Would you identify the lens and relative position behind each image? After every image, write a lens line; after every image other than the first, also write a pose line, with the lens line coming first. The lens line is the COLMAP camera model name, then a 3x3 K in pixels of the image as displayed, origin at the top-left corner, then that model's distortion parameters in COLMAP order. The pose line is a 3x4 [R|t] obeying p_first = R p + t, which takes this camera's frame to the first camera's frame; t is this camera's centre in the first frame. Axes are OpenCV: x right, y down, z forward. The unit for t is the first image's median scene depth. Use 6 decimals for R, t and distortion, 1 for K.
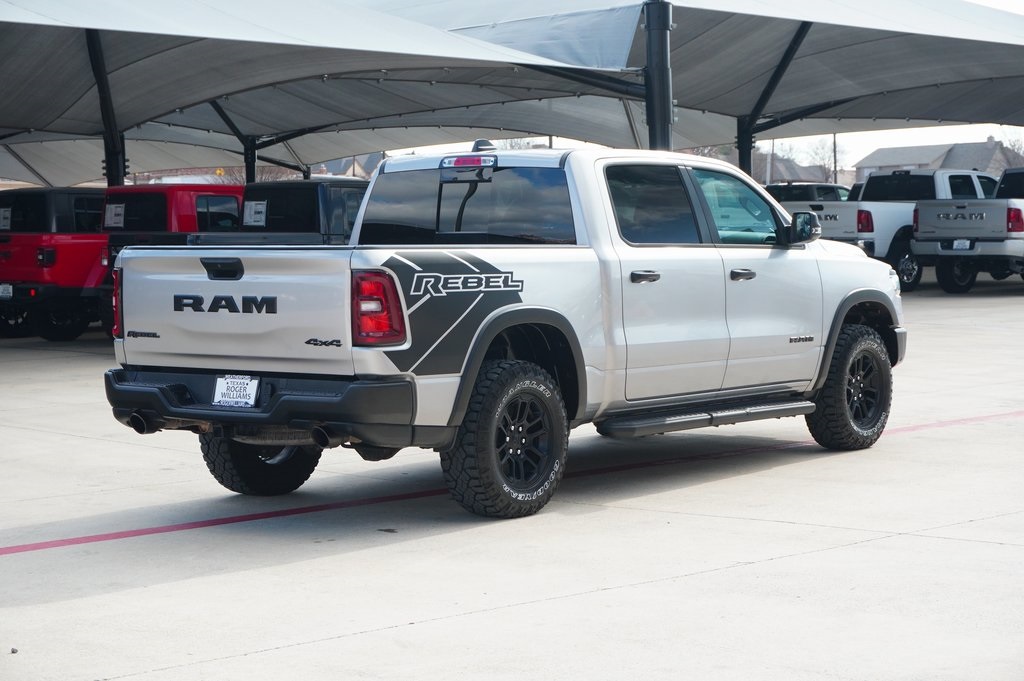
lens RADIAL K [[2194.8, 0, 512.0], [0, 2194.8, 340.5], [0, 0, 1]] dist [-0.113993, 2.172778]
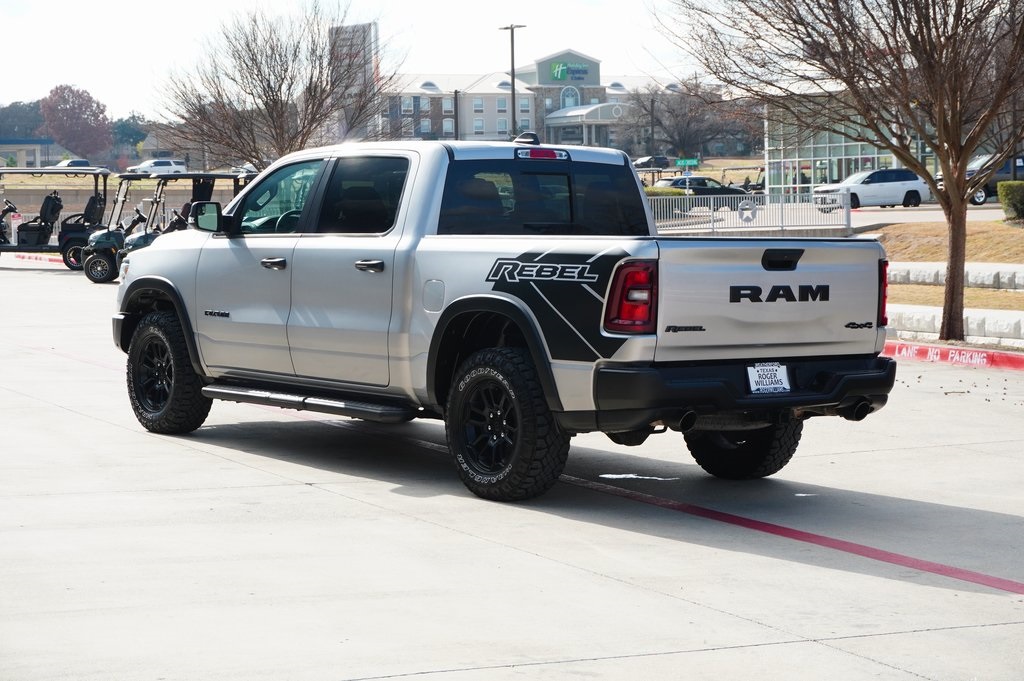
lens RADIAL K [[2194.8, 0, 512.0], [0, 2194.8, 340.5], [0, 0, 1]] dist [-0.113993, 2.172778]
pose [[0.261472, -0.042175, 0.964289, -1.147290], [0.035681, 0.998784, 0.034008, -0.033779], [-0.964551, 0.025515, 0.262659, 0.843558]]
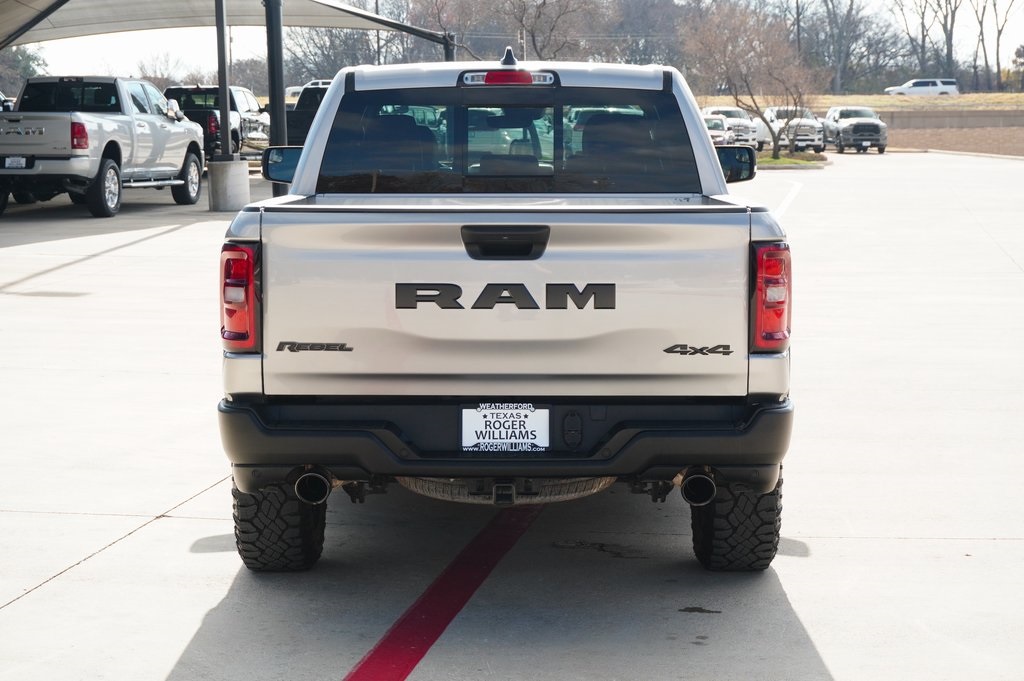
lens RADIAL K [[2194.8, 0, 512.0], [0, 2194.8, 340.5], [0, 0, 1]] dist [-0.113993, 2.172778]
pose [[0.803752, -0.050691, 0.592801, -0.510285], [0.025192, 0.998370, 0.051215, -0.036317], [-0.594431, -0.026230, 0.803719, 0.472222]]
